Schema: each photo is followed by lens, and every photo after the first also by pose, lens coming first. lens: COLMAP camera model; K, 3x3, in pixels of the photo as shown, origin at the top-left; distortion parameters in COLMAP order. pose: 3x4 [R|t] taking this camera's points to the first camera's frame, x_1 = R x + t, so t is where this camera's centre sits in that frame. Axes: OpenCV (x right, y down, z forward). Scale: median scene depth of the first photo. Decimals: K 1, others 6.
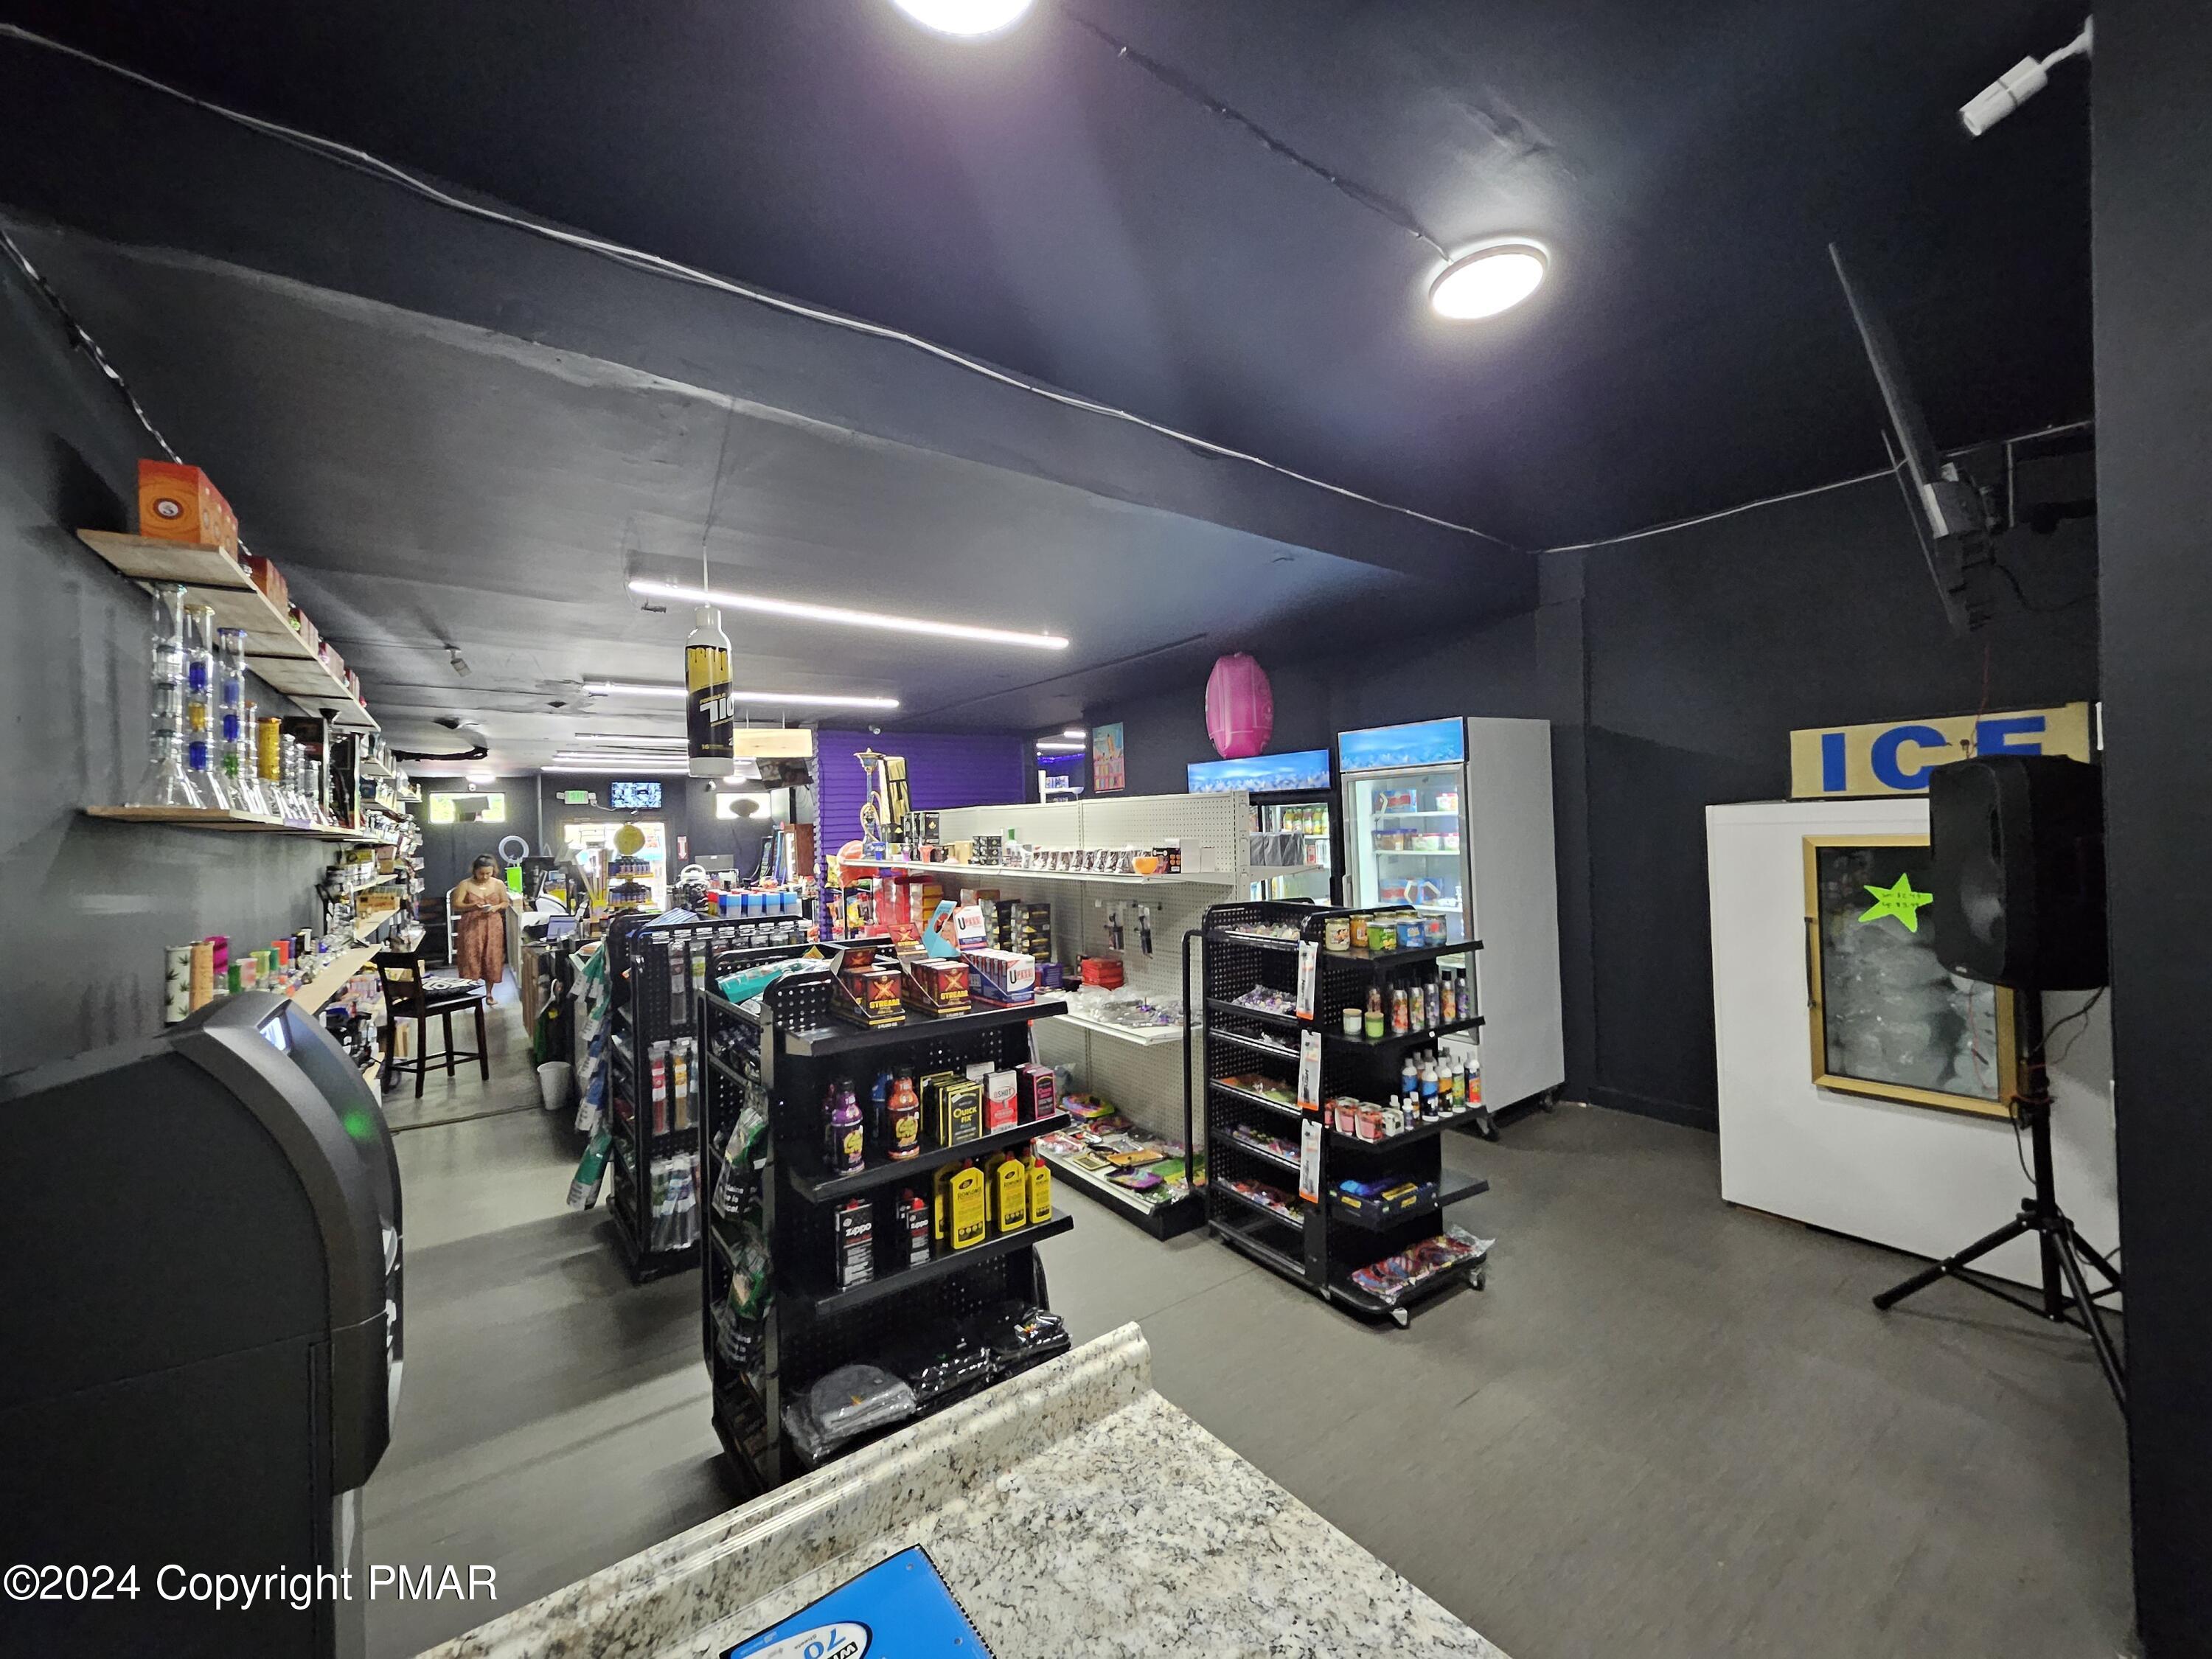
lens RADIAL K [[885.4, 0, 1078.7], [0, 885.4, 830.8], [0, 0, 1]] dist [0.008014, -0.000018]
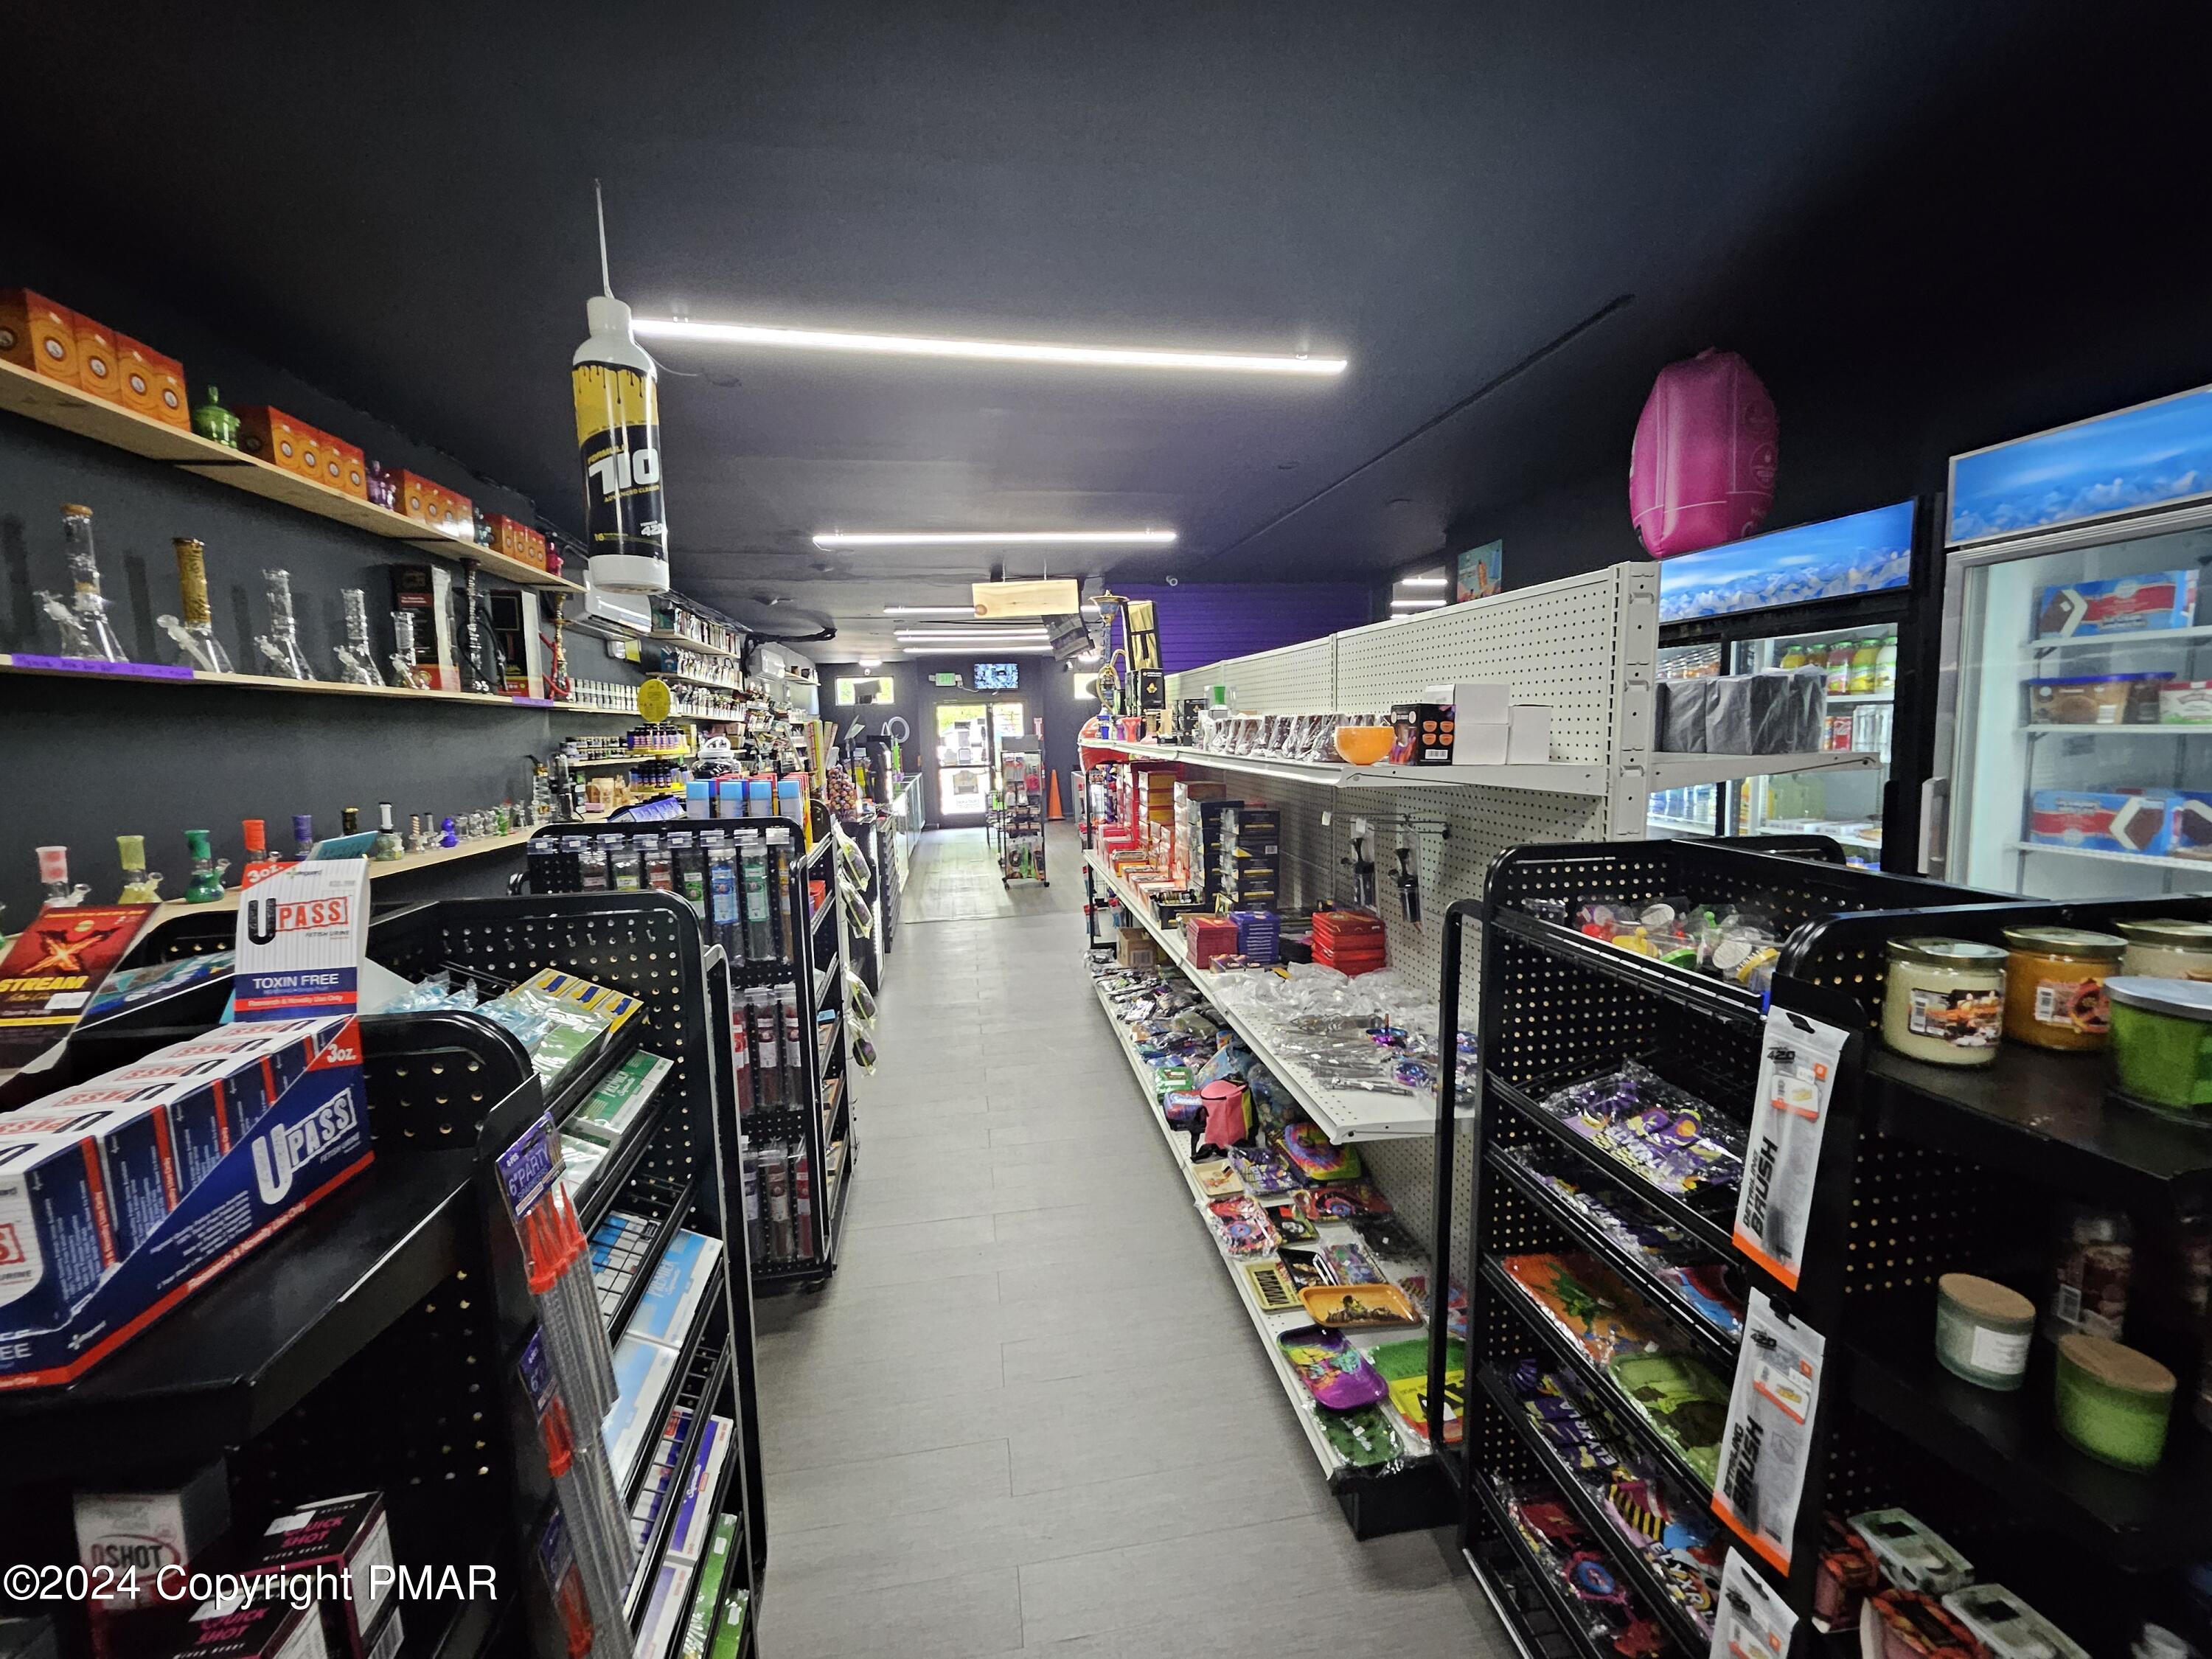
lens RADIAL K [[868.5, 0, 1097.7], [0, 868.5, 827.8], [0, 0, 1]] dist [0.006655, 0.000161]
pose [[0.903050, 0.054467, -0.426069, 0.106836], [-0.000508, 0.992062, 0.125746, 0.019072], [0.429536, -0.113339, 0.895909, 0.413224]]
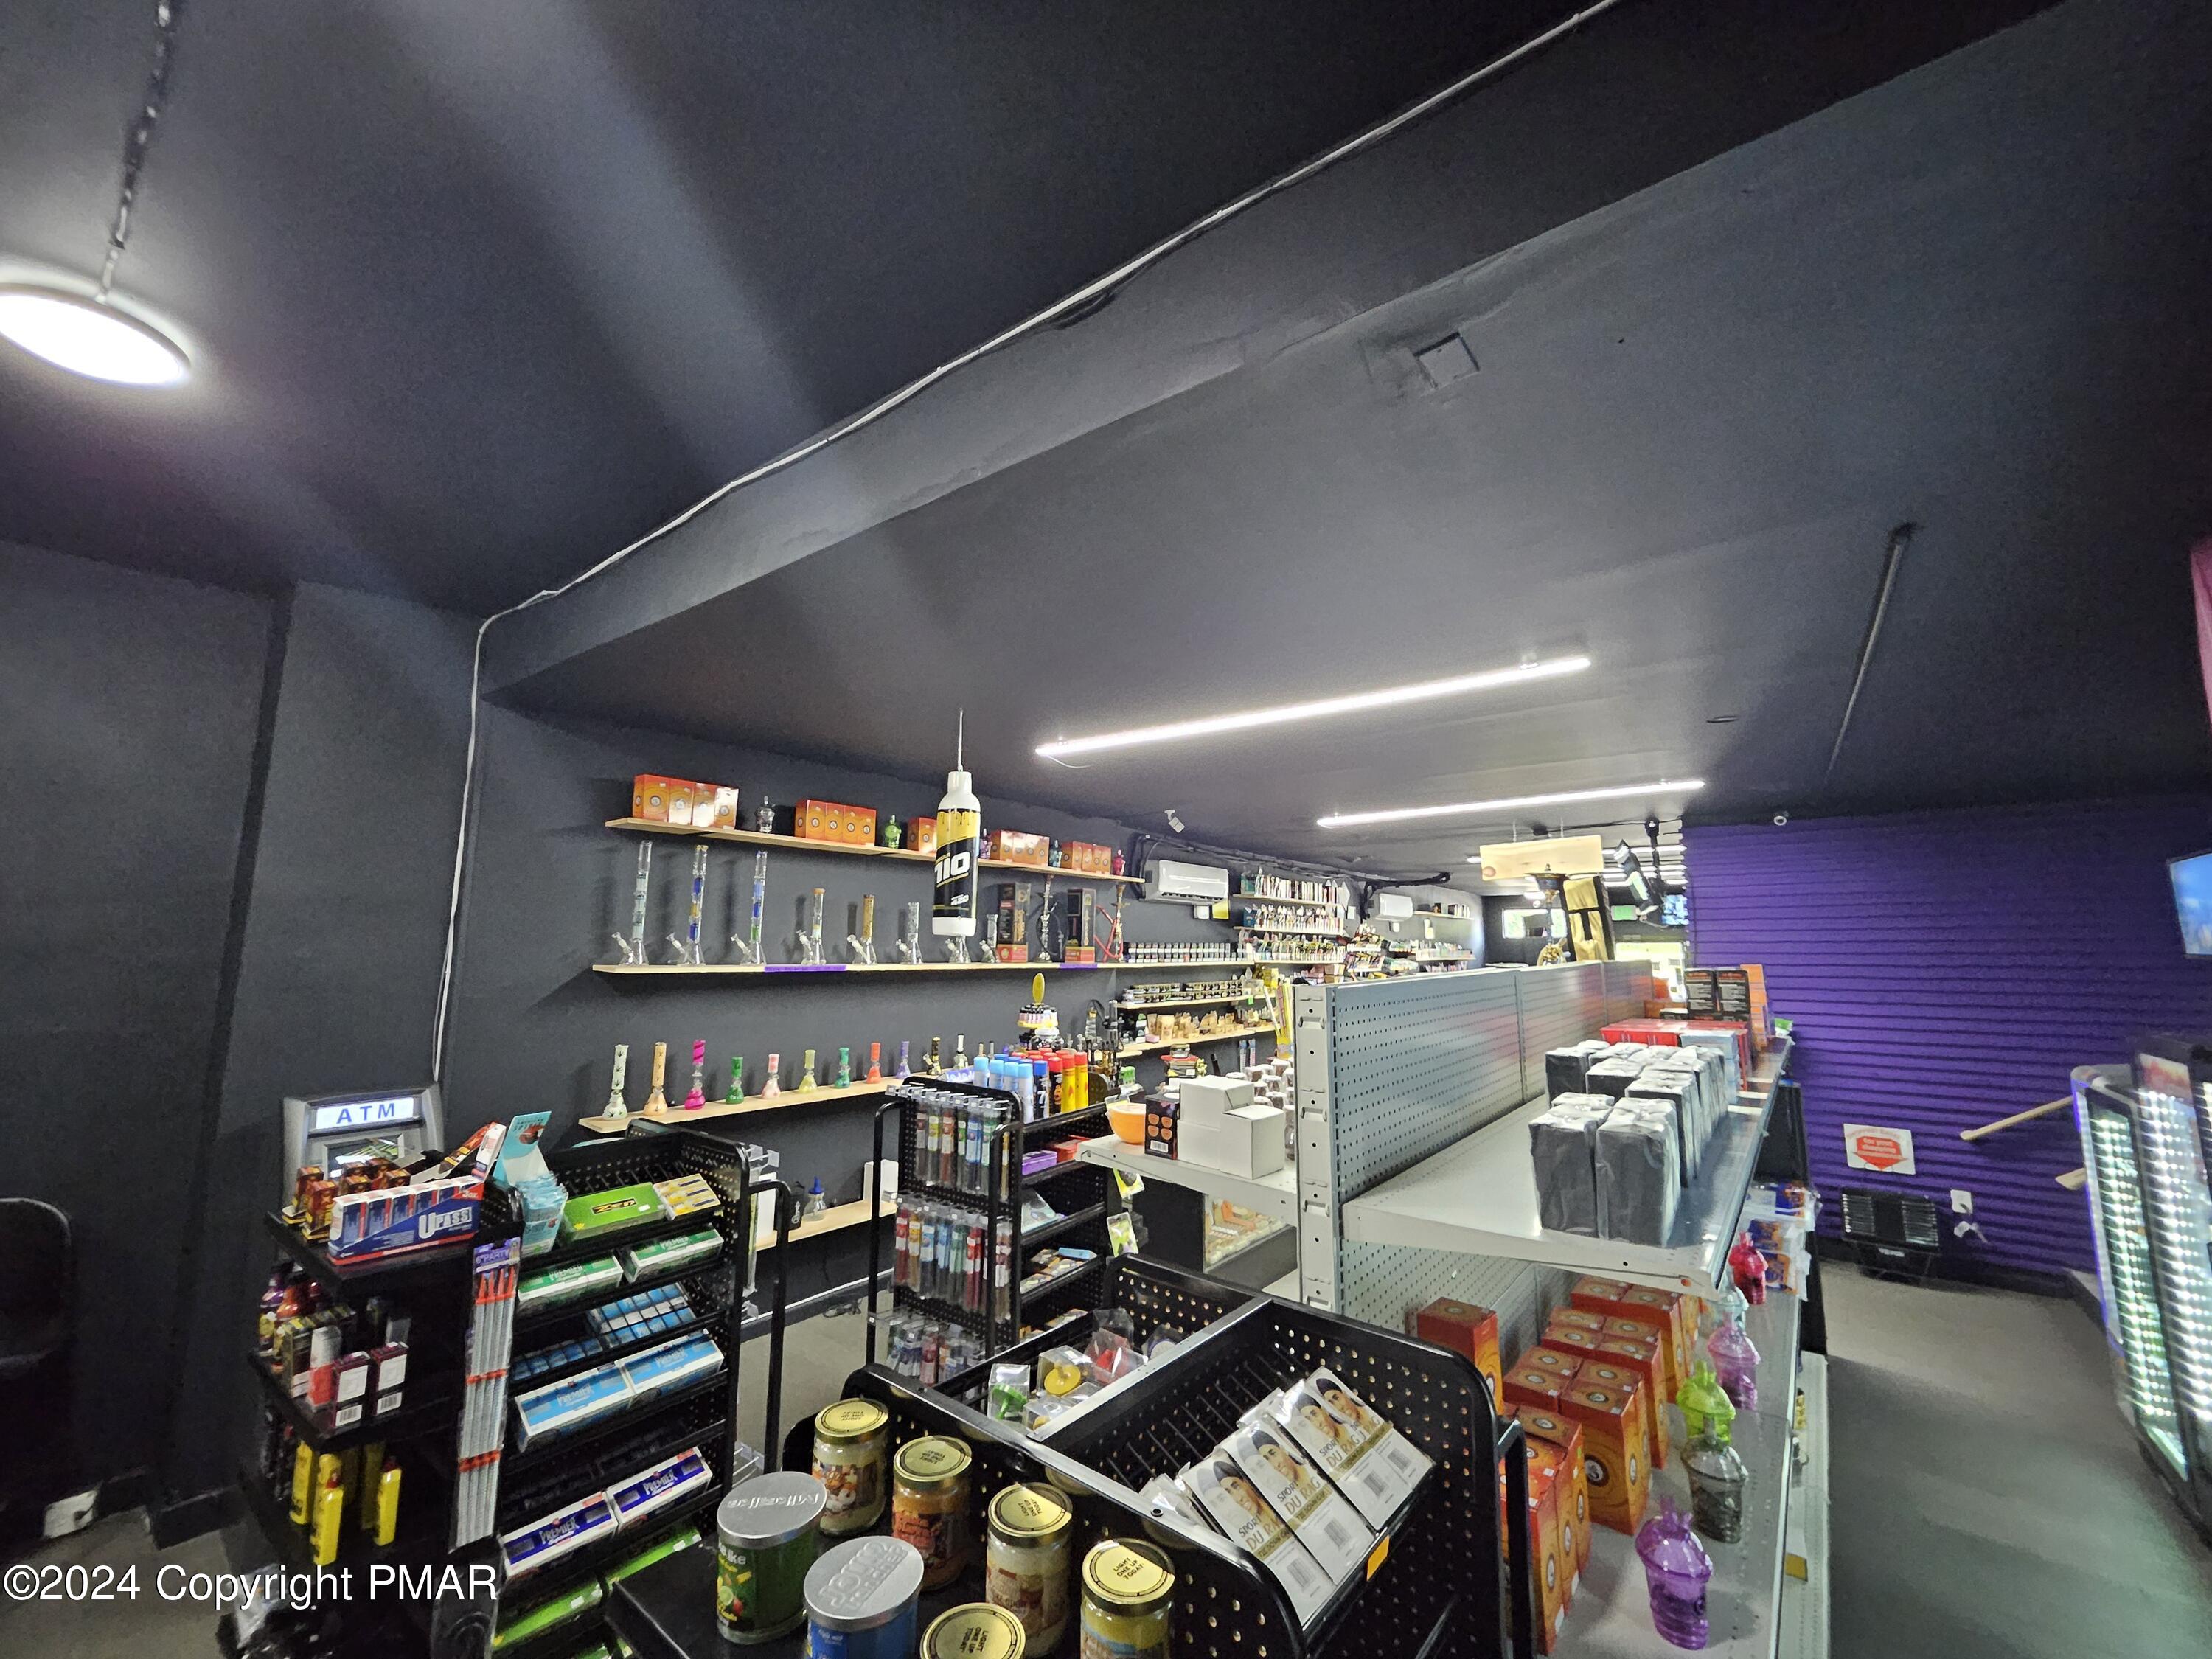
lens RADIAL K [[868.5, 0, 1097.7], [0, 868.5, 827.8], [0, 0, 1]] dist [0.006655, 0.000161]
pose [[0.284705, -0.098165, -0.953576, 0.414441], [-0.016396, 0.994099, -0.107232, -0.055746], [0.958475, 0.046164, 0.281415, 0.623678]]
